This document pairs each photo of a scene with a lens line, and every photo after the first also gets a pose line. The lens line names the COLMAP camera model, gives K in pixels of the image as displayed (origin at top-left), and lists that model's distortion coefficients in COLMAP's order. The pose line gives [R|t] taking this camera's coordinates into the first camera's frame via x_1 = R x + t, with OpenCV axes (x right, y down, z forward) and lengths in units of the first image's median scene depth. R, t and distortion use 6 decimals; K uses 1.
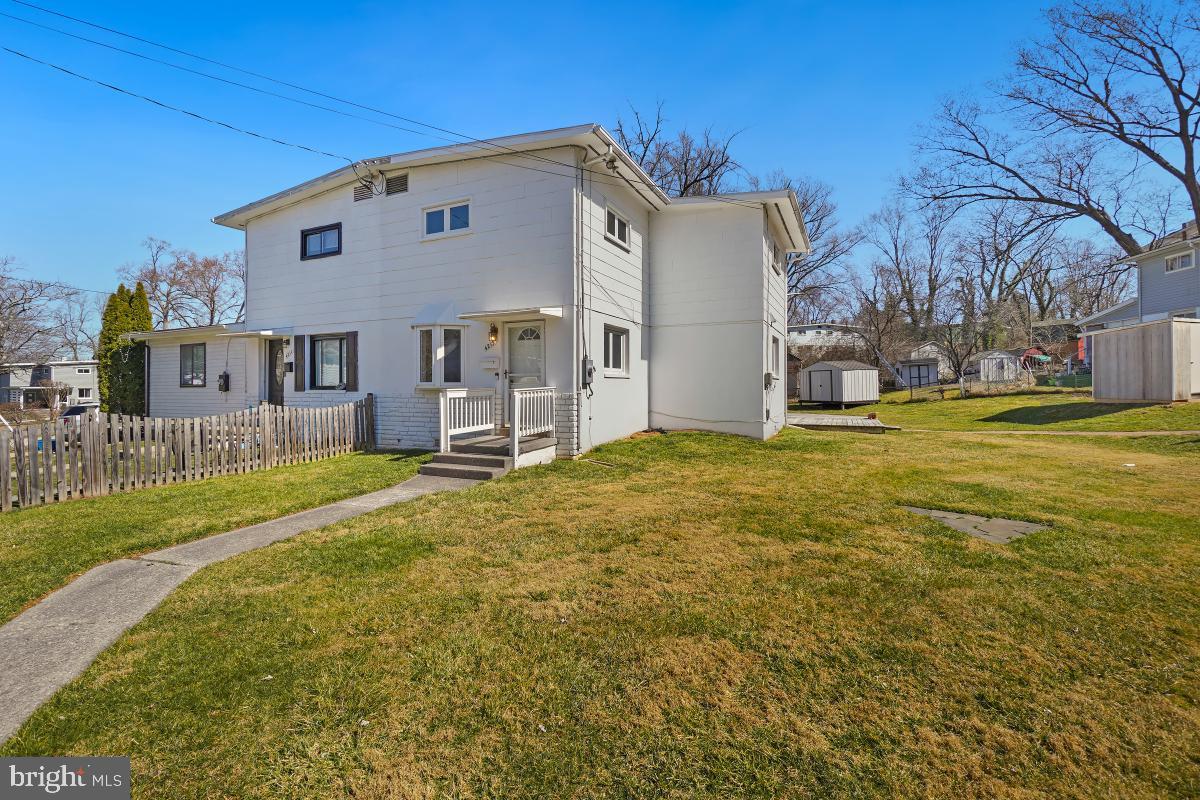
lens RADIAL K [[528.1, 0, 603.2], [0, 528.1, 376.4], [0, 0, 1]] dist [-0.002510, -0.001121]
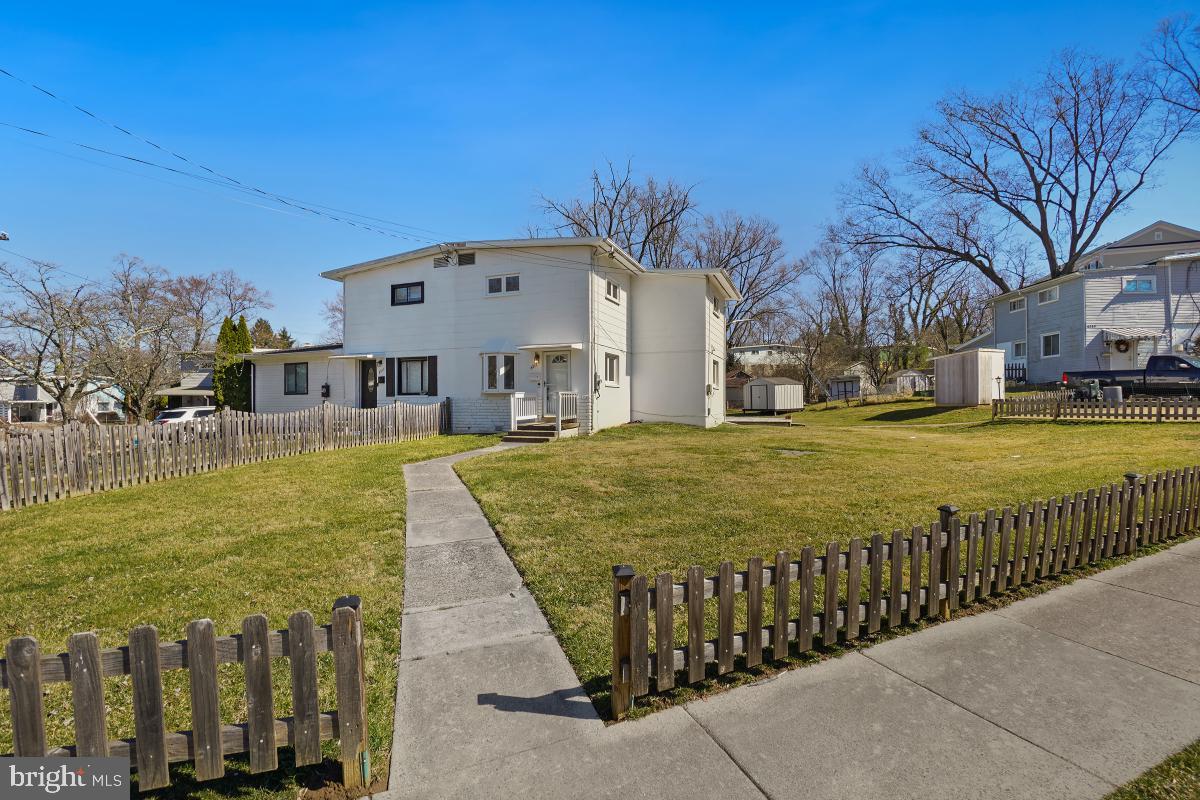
lens RADIAL K [[528.1, 0, 598.4], [0, 528.1, 399.5], [0, 0, 1]] dist [-0.002510, -0.001121]
pose [[0.998242, 0.000621, 0.059271, -0.083340], [-0.001293, 0.999935, 0.011305, 0.017224], [-0.059260, -0.011362, 0.998178, -0.430646]]
